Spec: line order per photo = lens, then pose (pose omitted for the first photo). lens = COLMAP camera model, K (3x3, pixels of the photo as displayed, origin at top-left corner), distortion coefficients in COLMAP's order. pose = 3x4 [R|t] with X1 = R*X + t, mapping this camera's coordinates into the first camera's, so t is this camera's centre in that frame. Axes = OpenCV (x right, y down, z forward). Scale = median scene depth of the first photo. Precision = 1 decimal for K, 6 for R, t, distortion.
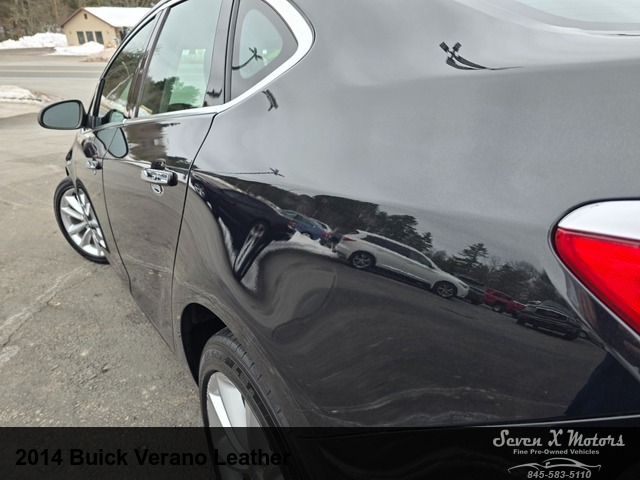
lens RADIAL K [[442.1, 0, 313.3], [0, 442.1, 234.8], [0, 0, 1]] dist [0.067033, -0.055701]
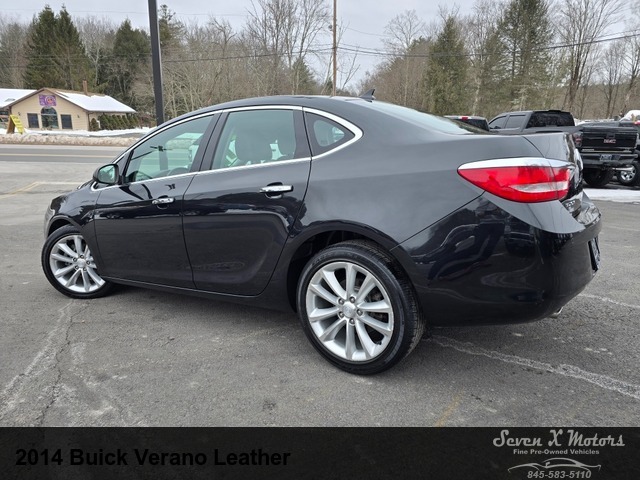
lens RADIAL K [[442.1, 0, 320.4], [0, 442.1, 235.2], [0, 0, 1]] dist [0.067033, -0.055701]
pose [[0.930247, -0.048227, 0.363751, -0.206198], [0.112395, 0.981125, -0.157354, 0.098958], [-0.349297, 0.187262, 0.918109, -0.221438]]
